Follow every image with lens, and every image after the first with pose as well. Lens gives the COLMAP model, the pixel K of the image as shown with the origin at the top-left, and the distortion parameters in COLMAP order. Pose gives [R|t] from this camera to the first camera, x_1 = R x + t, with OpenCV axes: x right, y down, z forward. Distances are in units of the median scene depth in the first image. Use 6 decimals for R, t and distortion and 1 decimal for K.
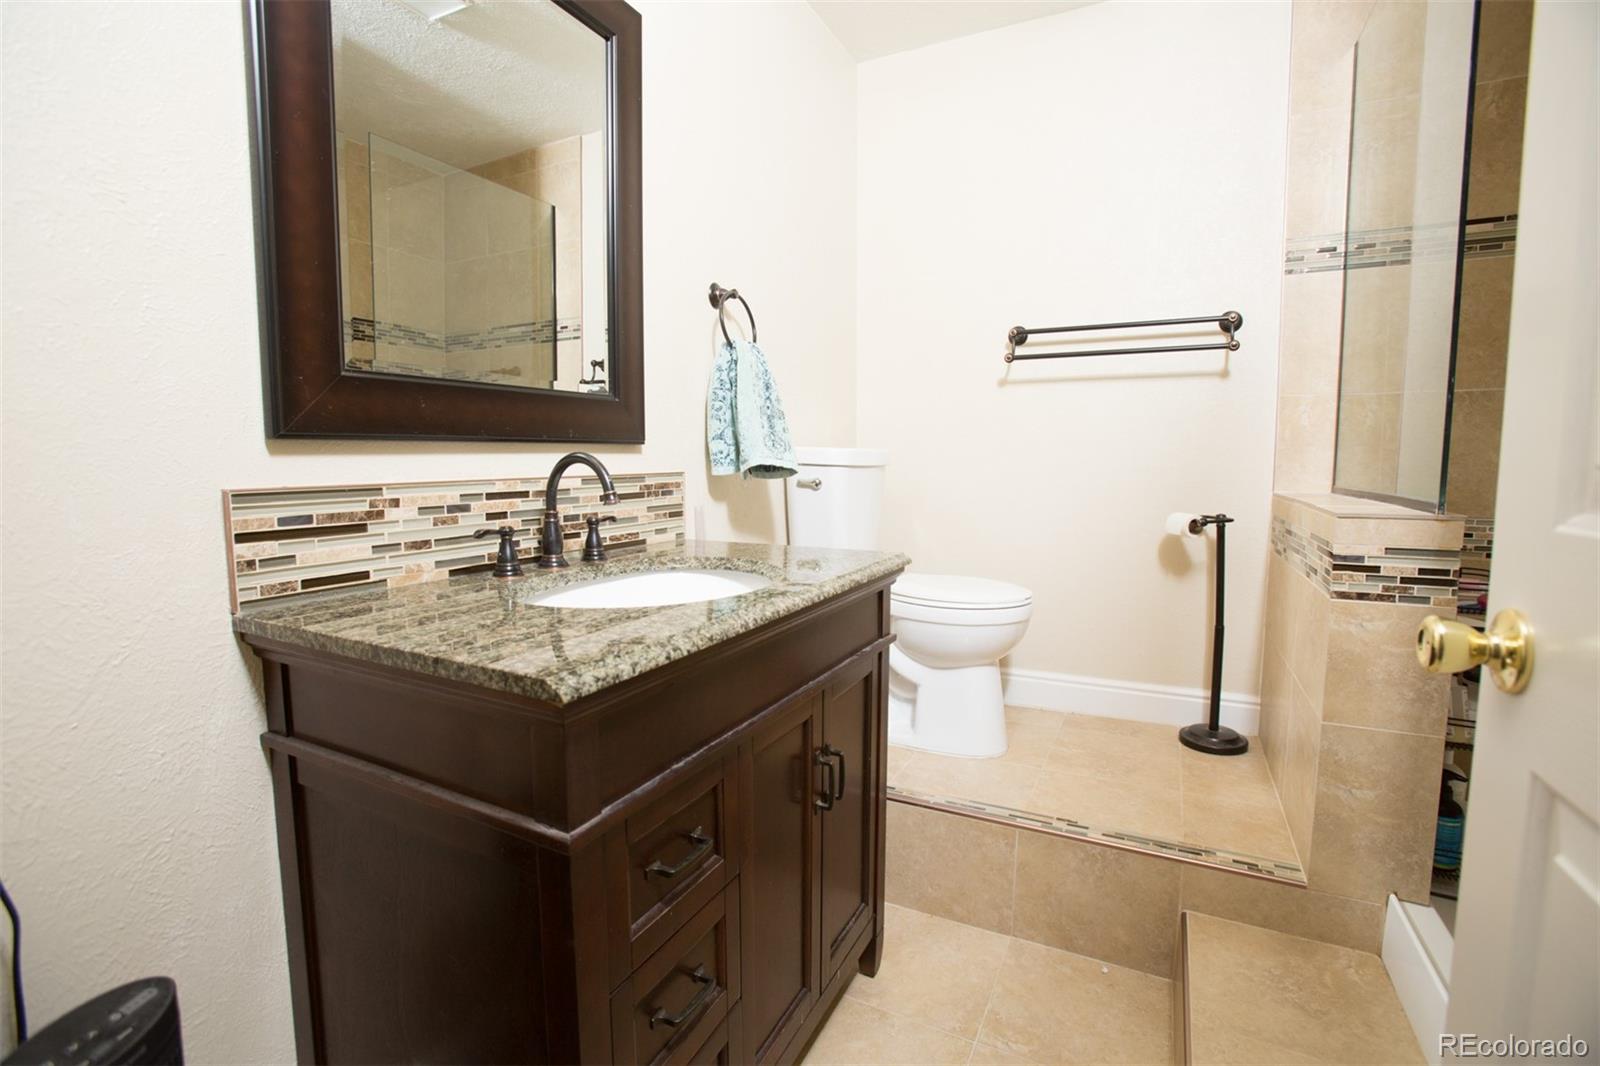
lens RADIAL K [[744.4, 0, 805.7], [0, 744.4, 527.0], [0, 0, 1]] dist [-0.038980, 0.000317]
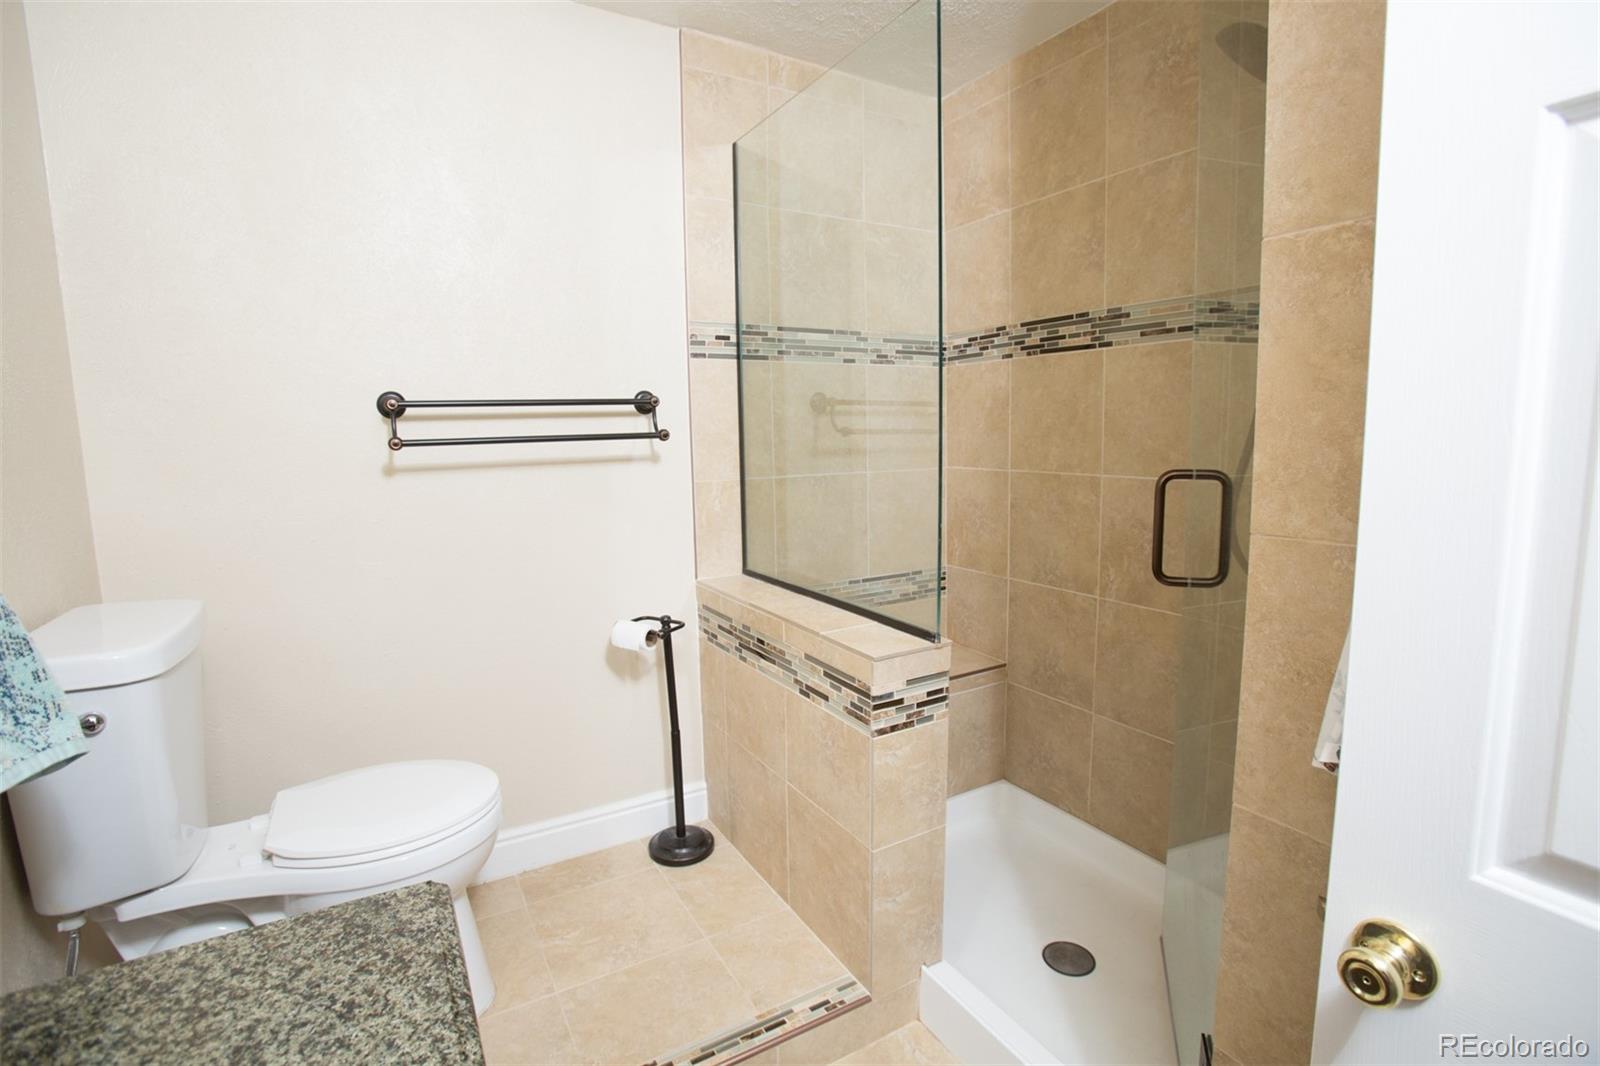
lens RADIAL K [[744.4, 0, 805.7], [0, 744.4, 527.0], [0, 0, 1]] dist [-0.038980, 0.000317]
pose [[0.549876, -0.124983, 0.825843, -0.117876], [0.087537, 0.991919, 0.091832, -0.220599], [-0.830647, 0.021795, 0.556373, 0.356762]]
